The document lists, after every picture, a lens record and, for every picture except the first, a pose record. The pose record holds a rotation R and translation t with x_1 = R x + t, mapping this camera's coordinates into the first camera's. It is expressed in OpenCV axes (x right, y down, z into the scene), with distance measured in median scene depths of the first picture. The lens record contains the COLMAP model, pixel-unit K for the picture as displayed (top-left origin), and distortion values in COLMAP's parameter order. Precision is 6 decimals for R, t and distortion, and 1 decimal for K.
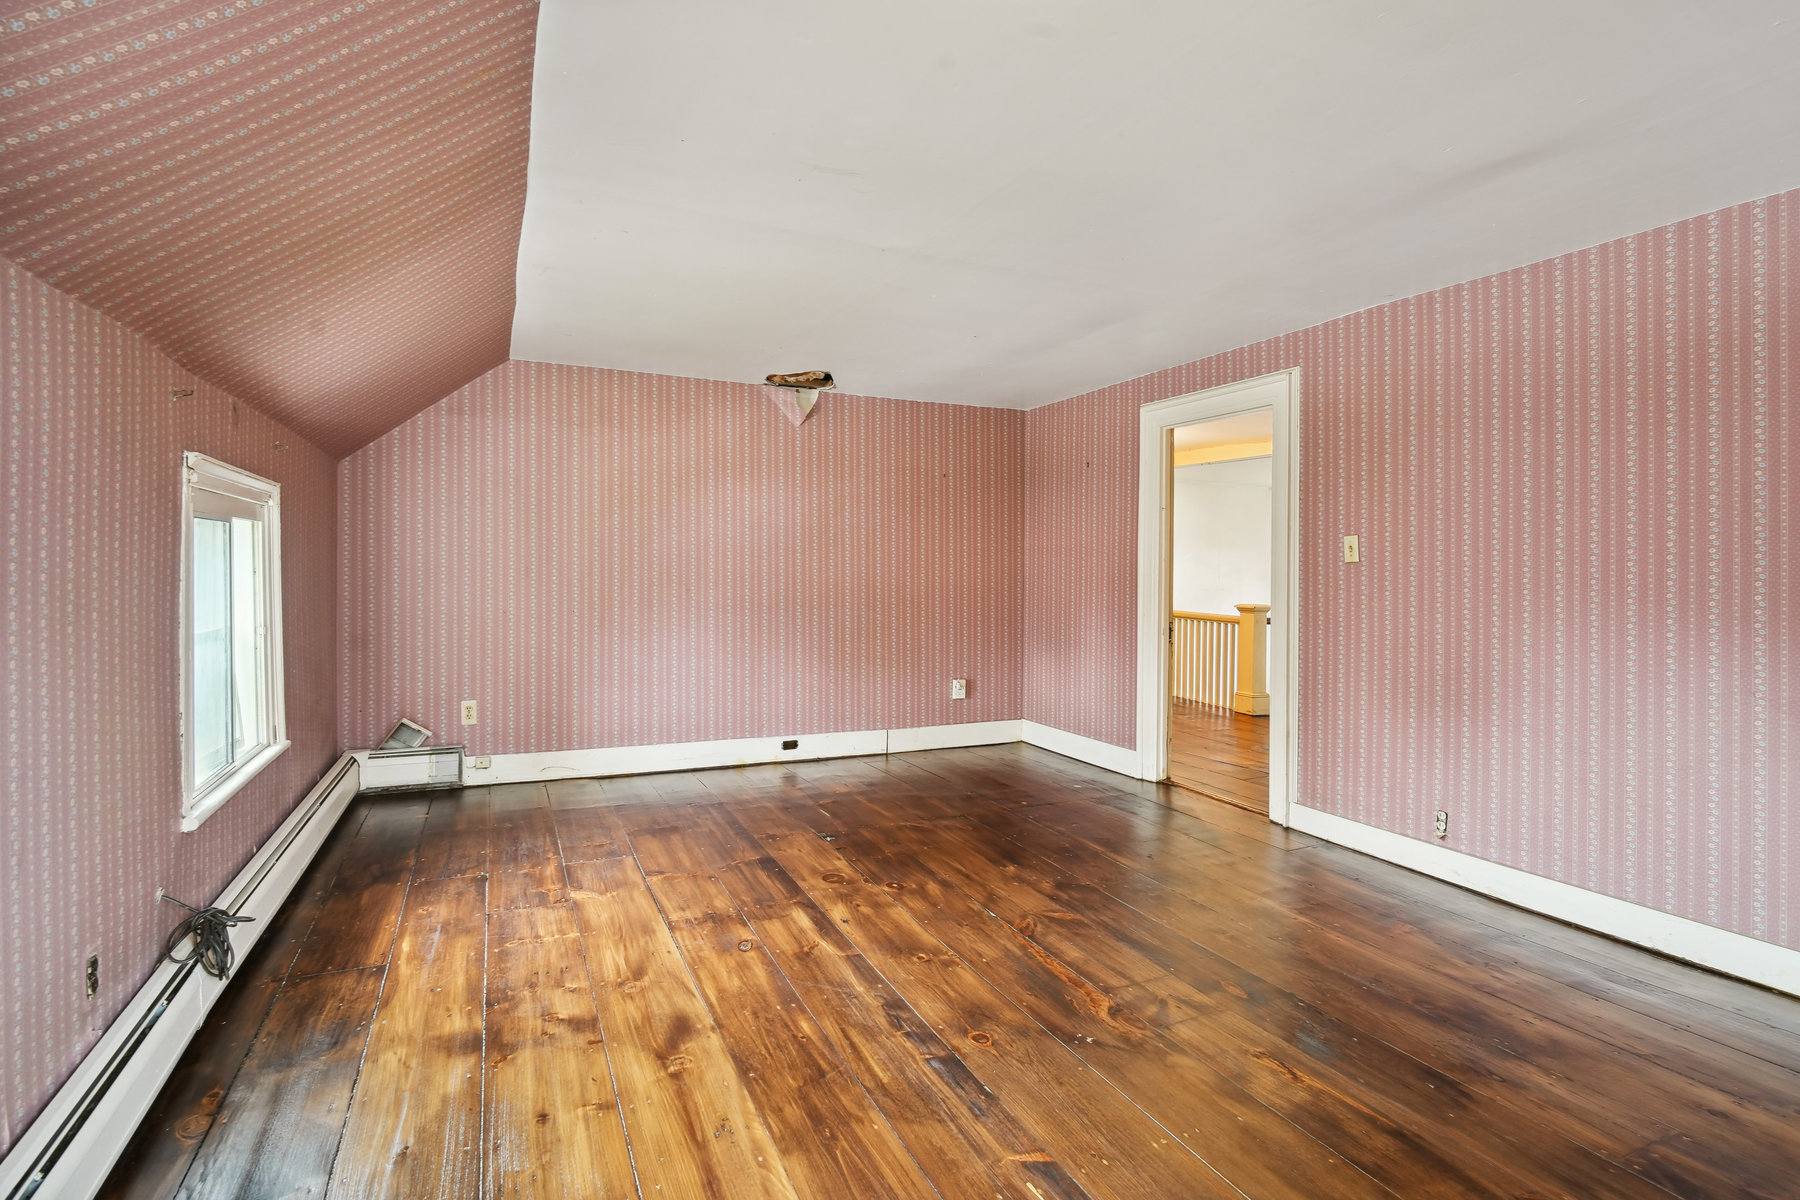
lens RADIAL K [[857.6, 0, 908.1], [0, 857.6, 570.1], [0, 0, 1]] dist [-0.000190, -0.000140]
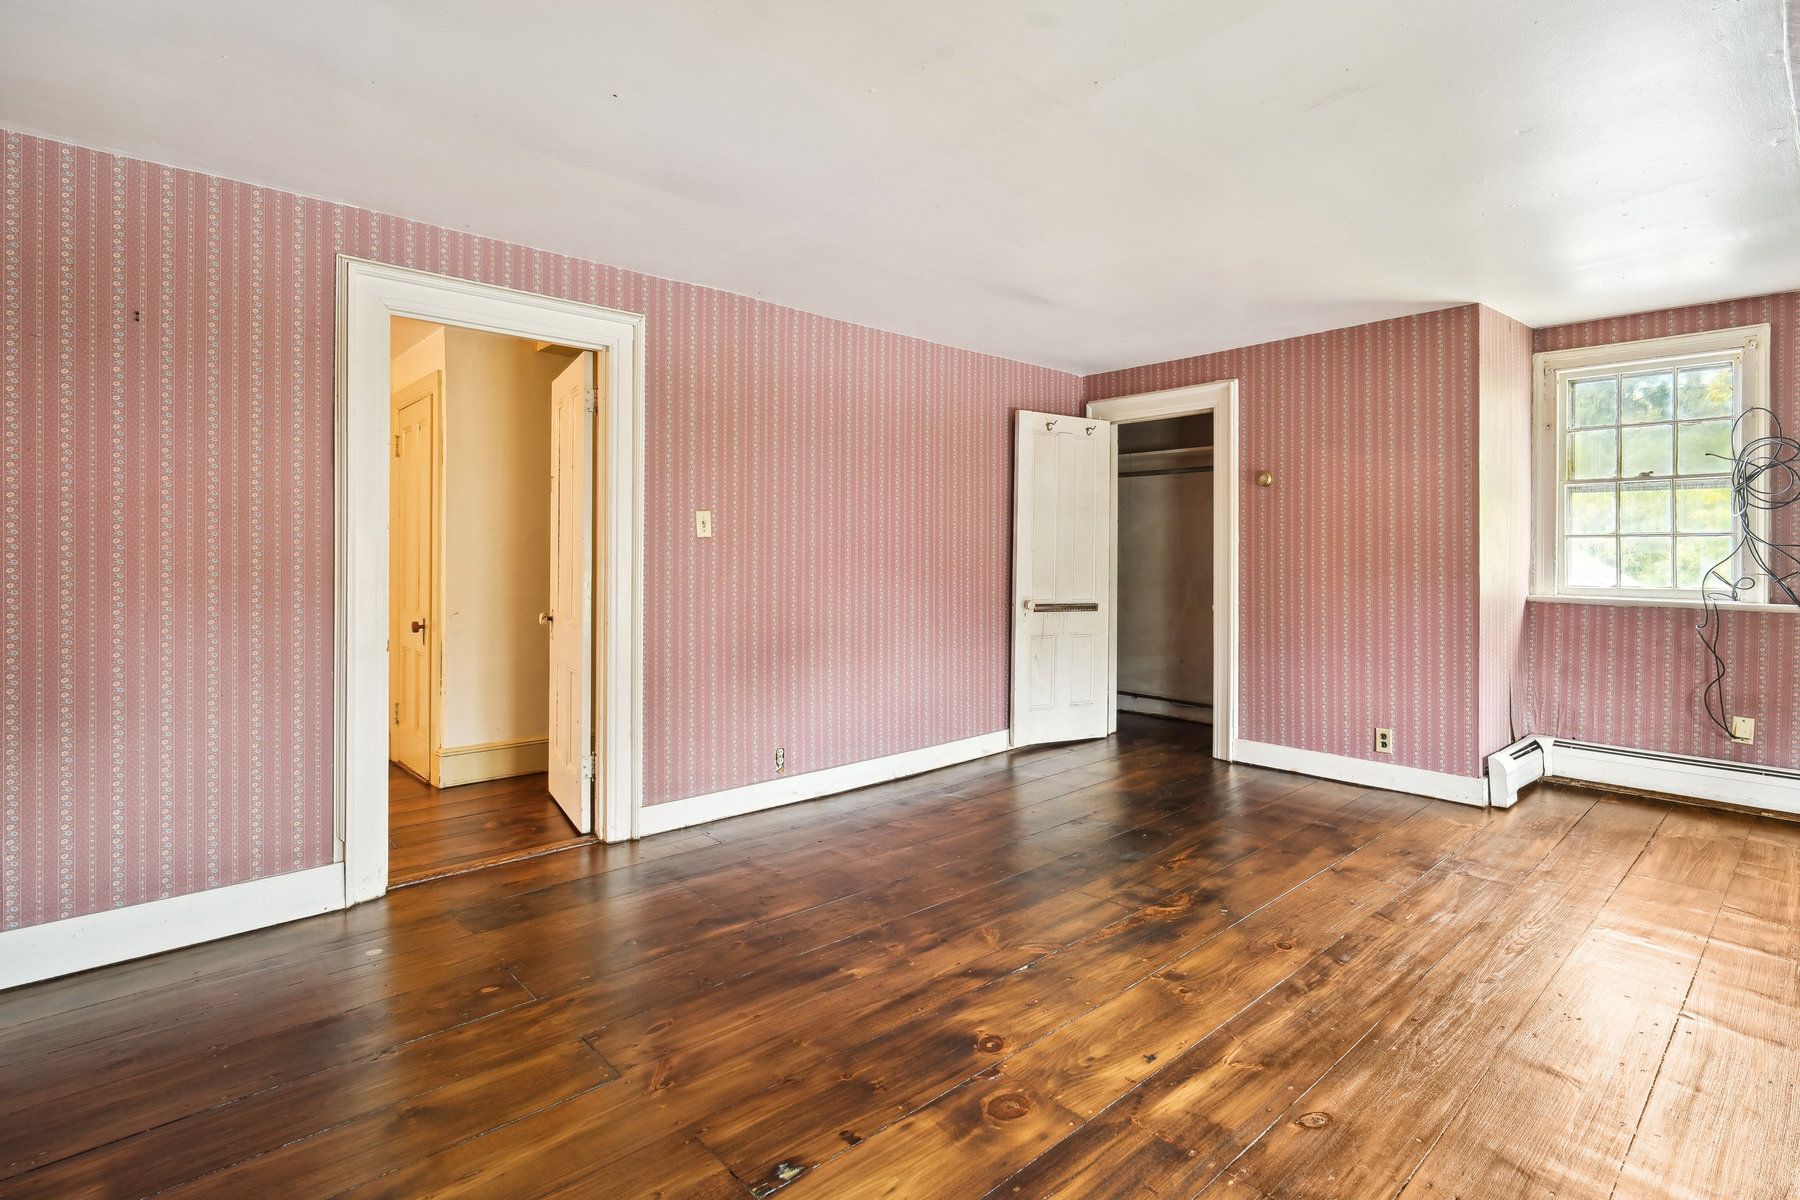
lens RADIAL K [[876.6, 0, 905.4], [0, 876.6, 559.7], [0, 0, 1]] dist [-0.000986, -0.000194]
pose [[-0.292453, -0.018713, 0.956097, -0.665844], [-0.004542, 0.999824, 0.018180, -0.003923], [-0.956269, 0.000974, -0.292487, 1.359179]]
